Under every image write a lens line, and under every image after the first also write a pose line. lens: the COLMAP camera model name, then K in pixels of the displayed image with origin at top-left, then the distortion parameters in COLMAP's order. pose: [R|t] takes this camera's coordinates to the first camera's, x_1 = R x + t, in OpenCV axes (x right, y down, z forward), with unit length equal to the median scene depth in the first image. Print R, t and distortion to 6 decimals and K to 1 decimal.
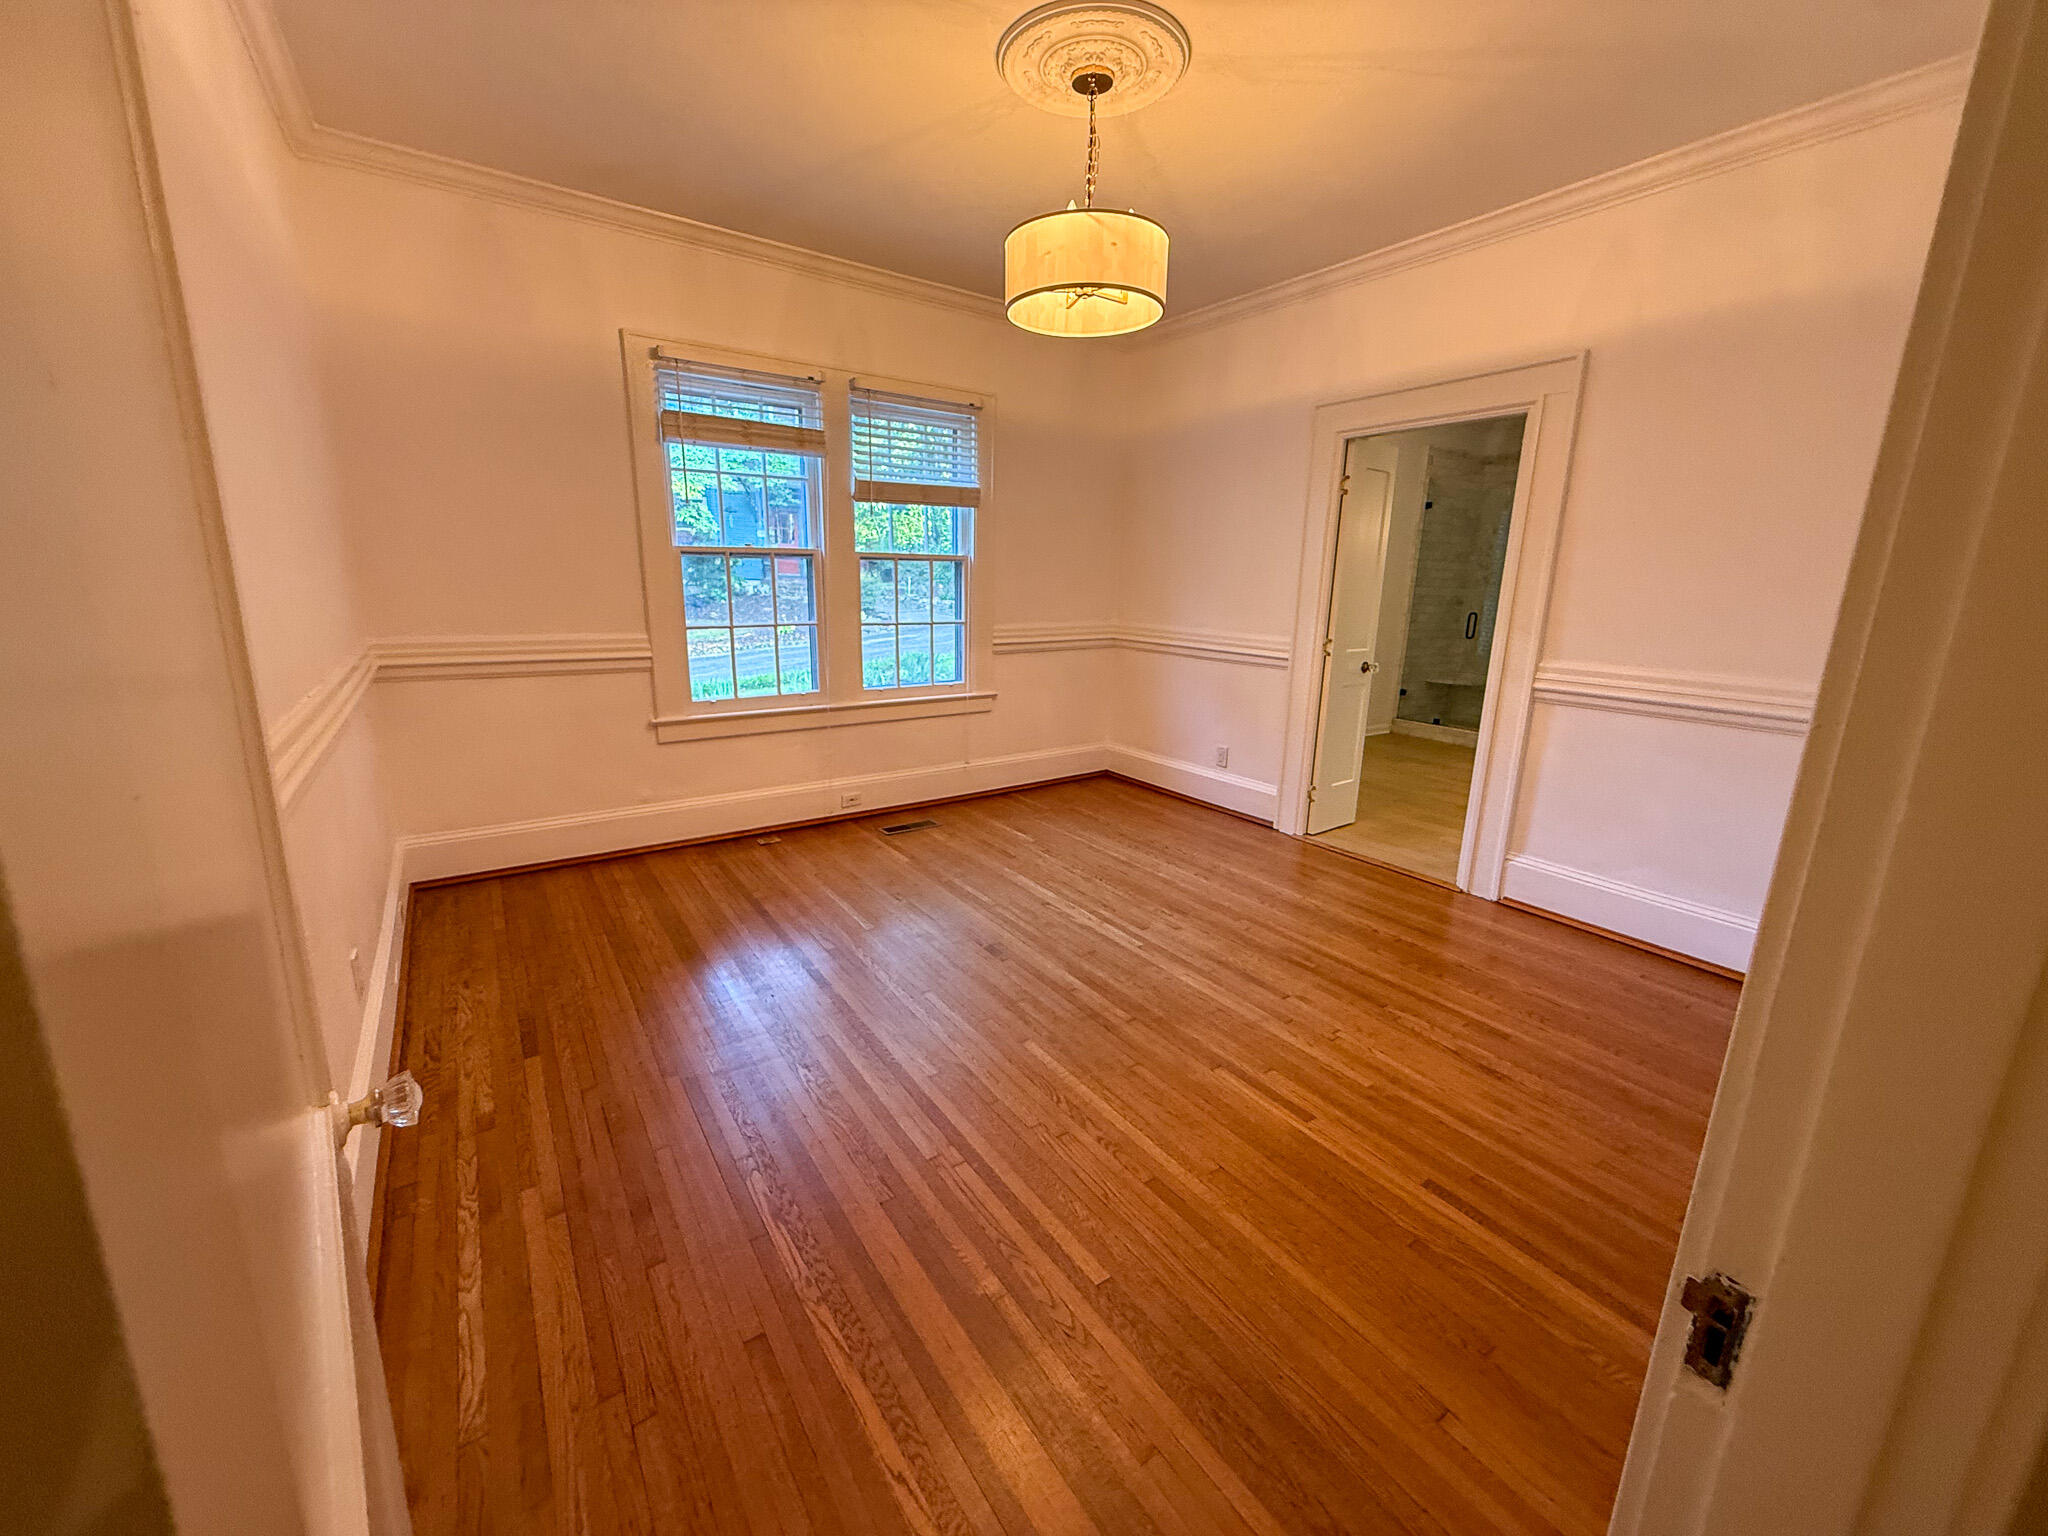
lens RADIAL K [[814.4, 0, 1017.1], [0, 814.4, 771.6], [0, 0, 1]] dist [-0.000347, 0.000115]
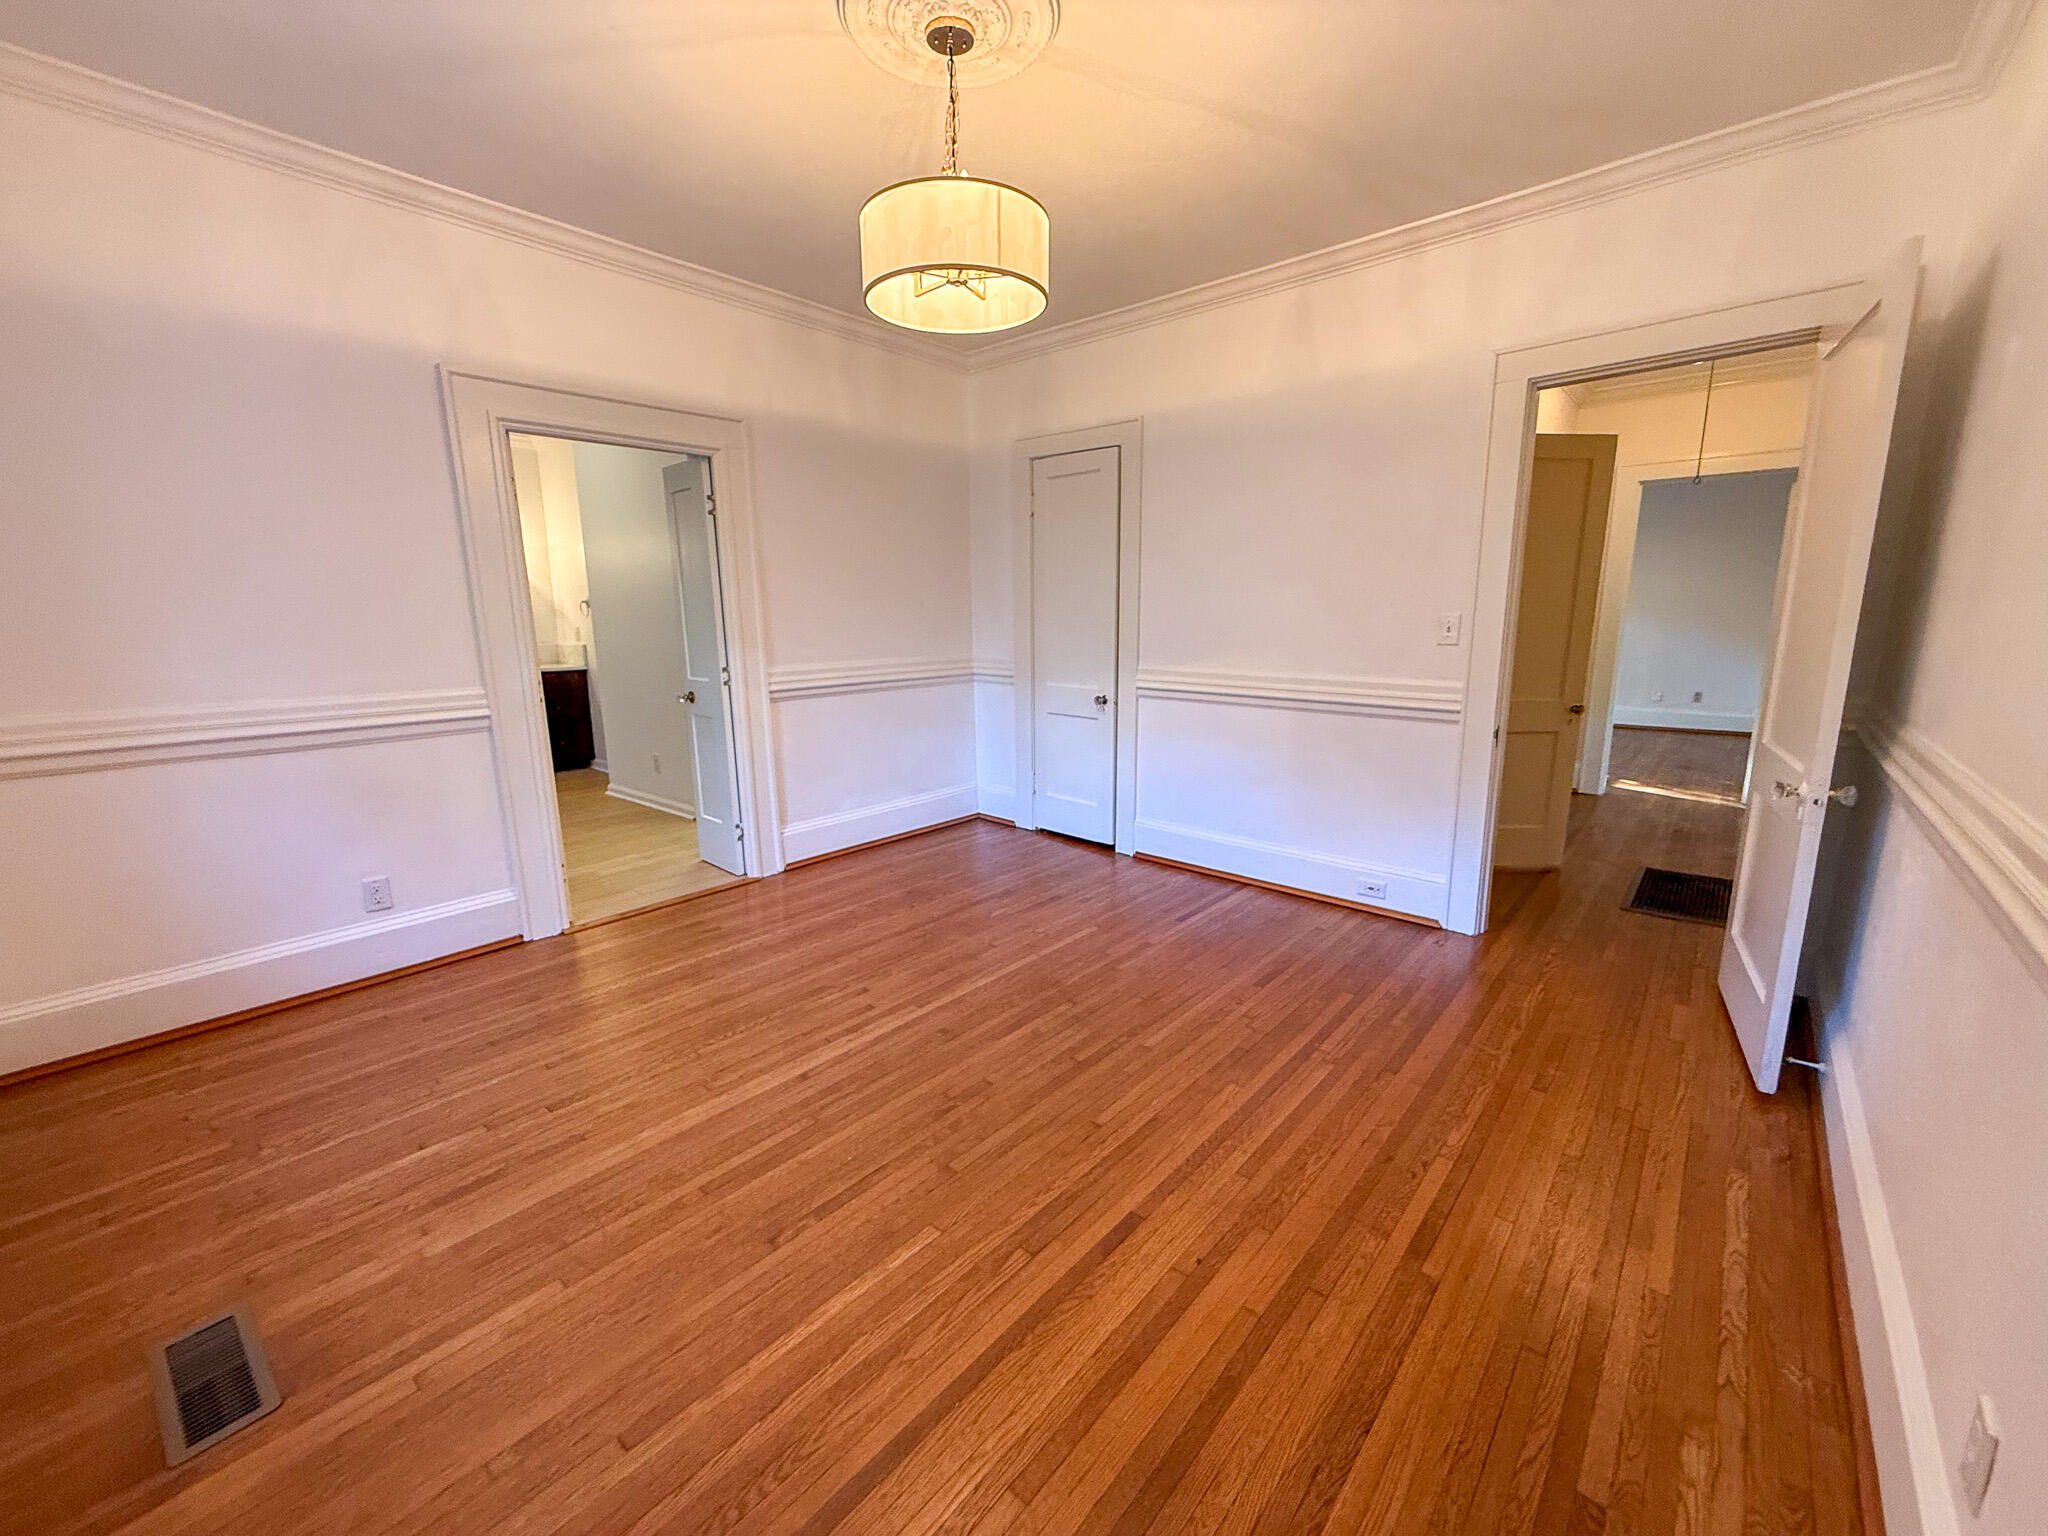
lens RADIAL K [[814.4, 0, 1017.1], [0, 814.4, 771.6], [0, 0, 1]] dist [-0.000347, 0.000115]
pose [[-0.252219, -0.210006, 0.944607, -0.644801], [0.229905, 0.935211, 0.269304, -0.237879], [-0.939962, 0.285093, -0.187597, 0.938062]]
